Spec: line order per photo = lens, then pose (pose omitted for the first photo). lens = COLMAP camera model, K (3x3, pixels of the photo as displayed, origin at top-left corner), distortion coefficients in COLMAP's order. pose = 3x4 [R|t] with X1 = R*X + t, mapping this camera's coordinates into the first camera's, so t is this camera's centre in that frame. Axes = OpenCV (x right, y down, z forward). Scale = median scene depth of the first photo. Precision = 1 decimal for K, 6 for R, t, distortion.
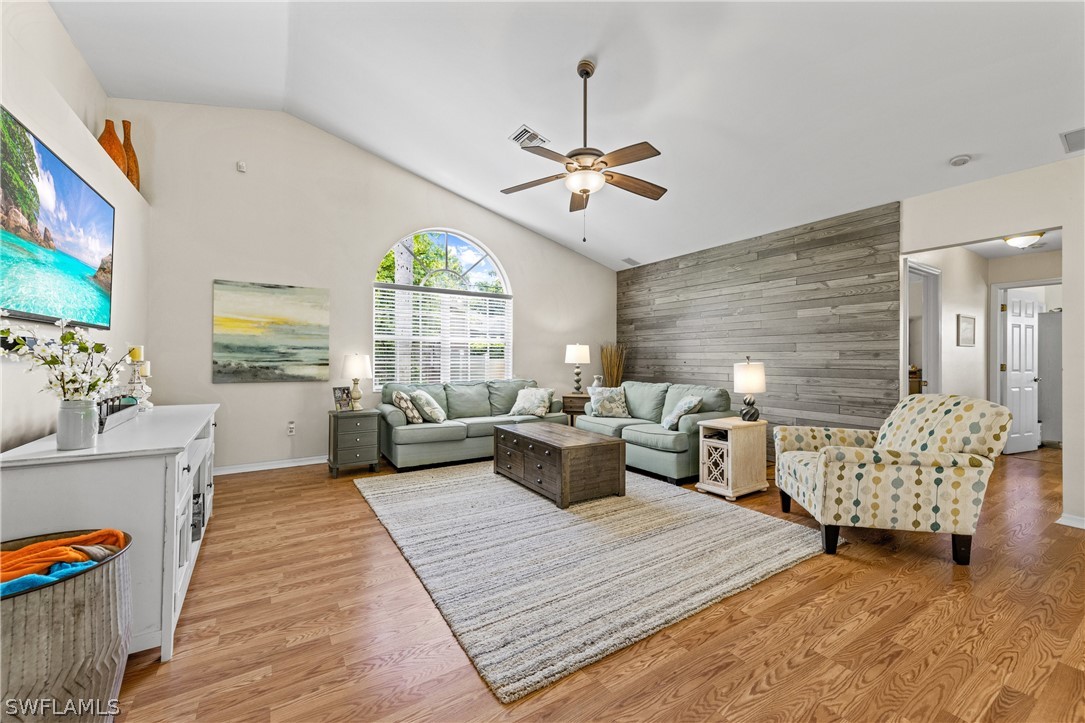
lens RADIAL K [[427.1, 0, 537.4], [0, 427.1, 356.8], [0, 0, 1]] dist [0.006429, -0.000860]
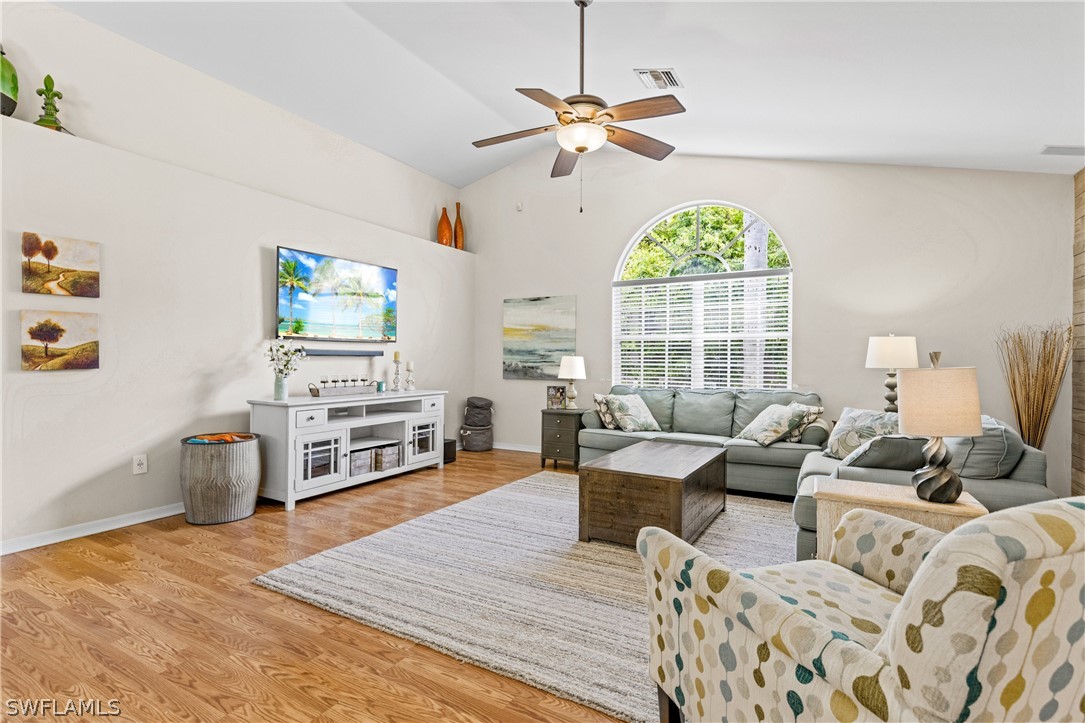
lens RADIAL K [[519.2, 0, 537.9], [0, 519.2, 354.5], [0, 0, 1]] dist [0.008380, -0.000002]
pose [[0.465046, -0.009785, -0.885232, 0.732739], [0.001124, 0.999945, -0.010462, 0.004742], [0.885286, 0.003870, 0.465031, 0.367248]]
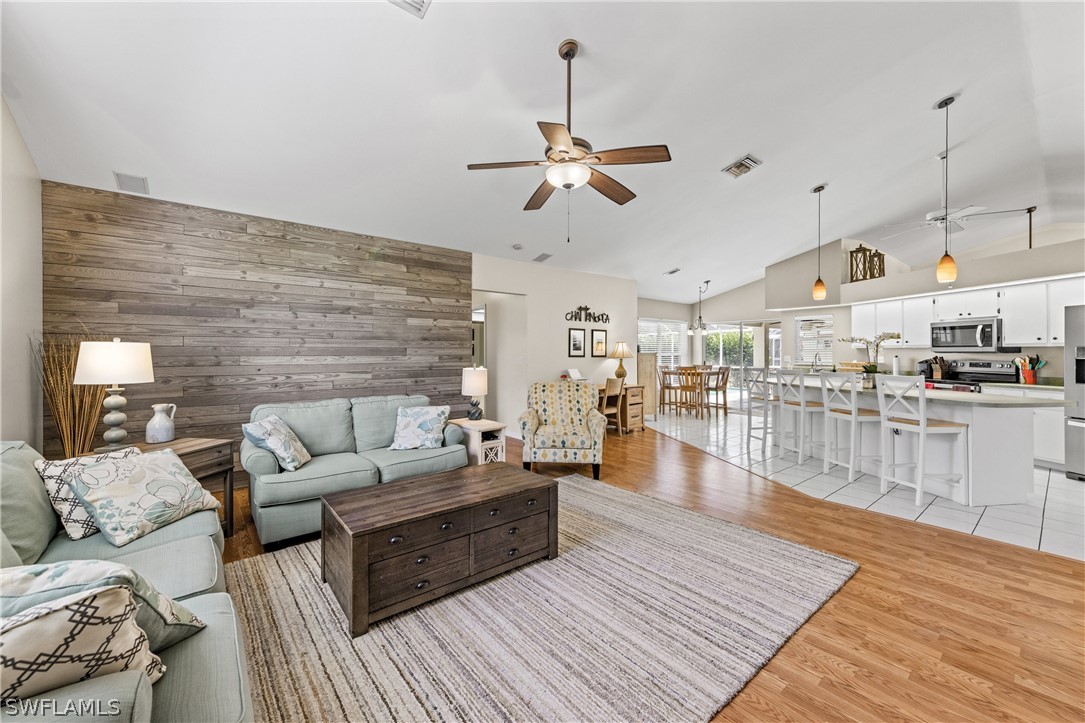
lens RADIAL K [[427.1, 0, 539.8], [0, 427.1, 350.4], [0, 0, 1]] dist [0.006429, -0.000860]
pose [[-0.130251, -0.002499, 0.991478, -0.603280], [-0.007341, 0.999972, 0.001556, -0.033914], [-0.991454, -0.007075, -0.130266, 0.915365]]
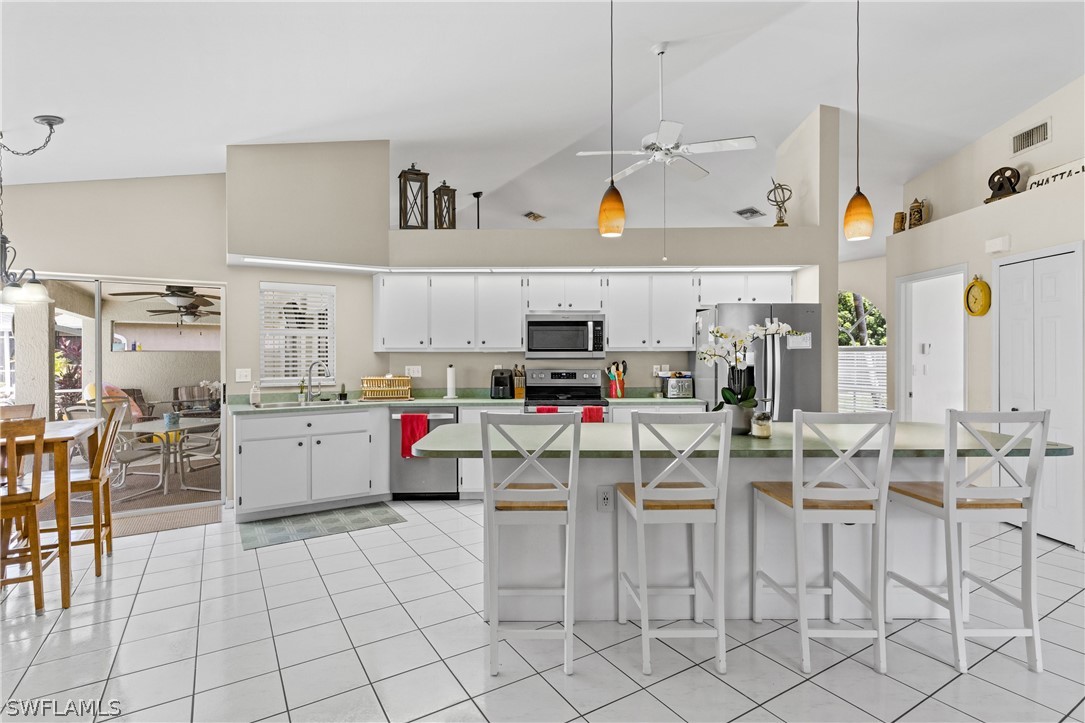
lens RADIAL K [[519.2, 0, 538.5], [0, 519.2, 359.3], [0, 0, 1]] dist [0.008380, -0.000002]
pose [[-0.999988, -0.003030, 0.003953, 0.690669], [-0.003026, 0.999995, 0.001085, -0.035473], [-0.003956, 0.001073, -0.999992, 0.561469]]
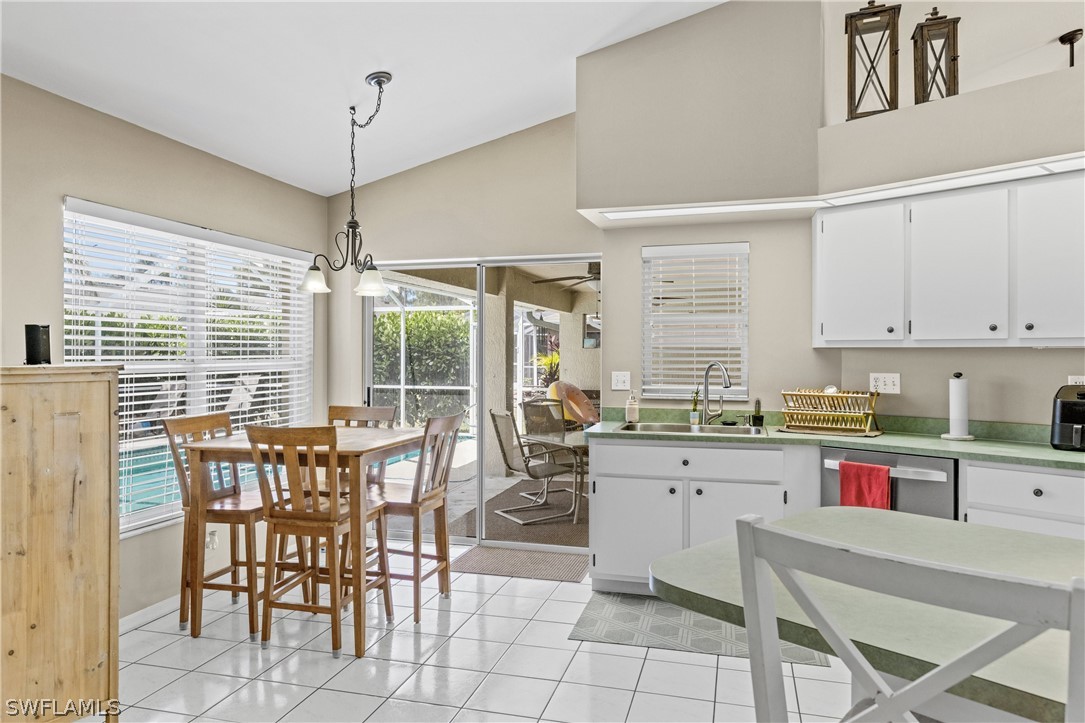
lens RADIAL K [[702.4, 0, 545.3], [0, 702.4, 356.9], [0, 0, 1]] dist [0.006352, -0.001013]
pose [[-0.678828, -0.010355, 0.734225, 0.616929], [-0.010882, 0.999933, 0.004042, -0.037945], [-0.734217, -0.005245, -0.678894, 0.254072]]
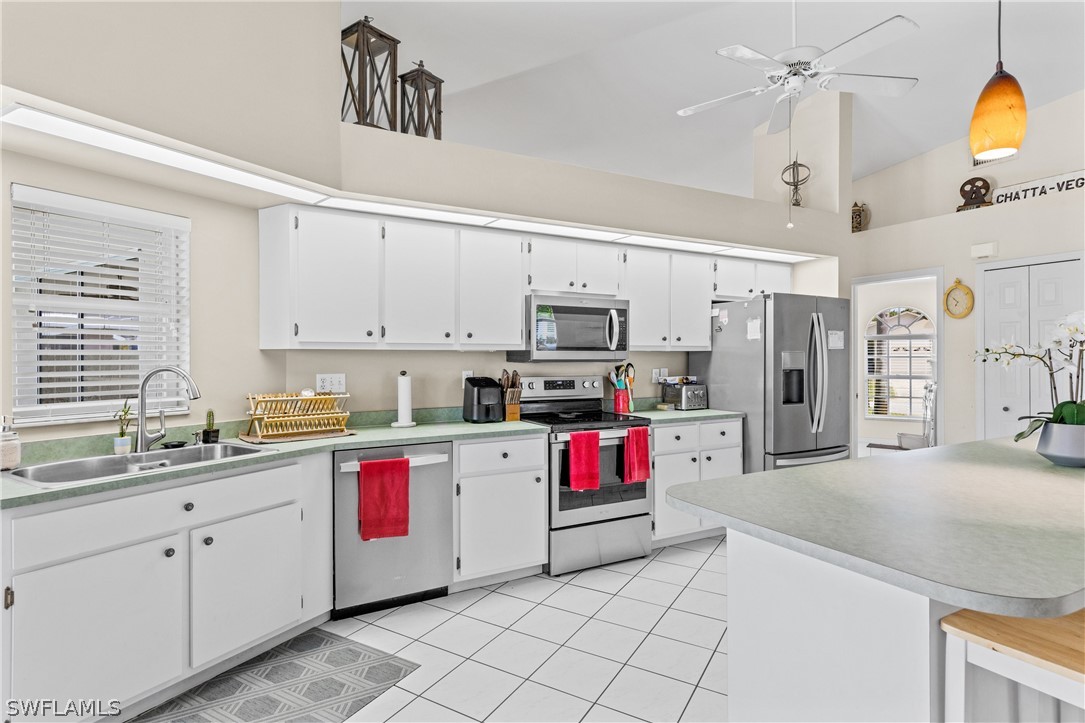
lens RADIAL K [[546.0, 0, 539.1], [0, 546.0, 358.5], [0, 0, 1]] dist [0.011097, -0.001272]
pose [[-0.887287, -0.003254, -0.461205, 1.111916], [-0.000695, 0.999983, -0.005718, -0.034506], [0.461216, -0.004753, -0.887275, 0.105004]]
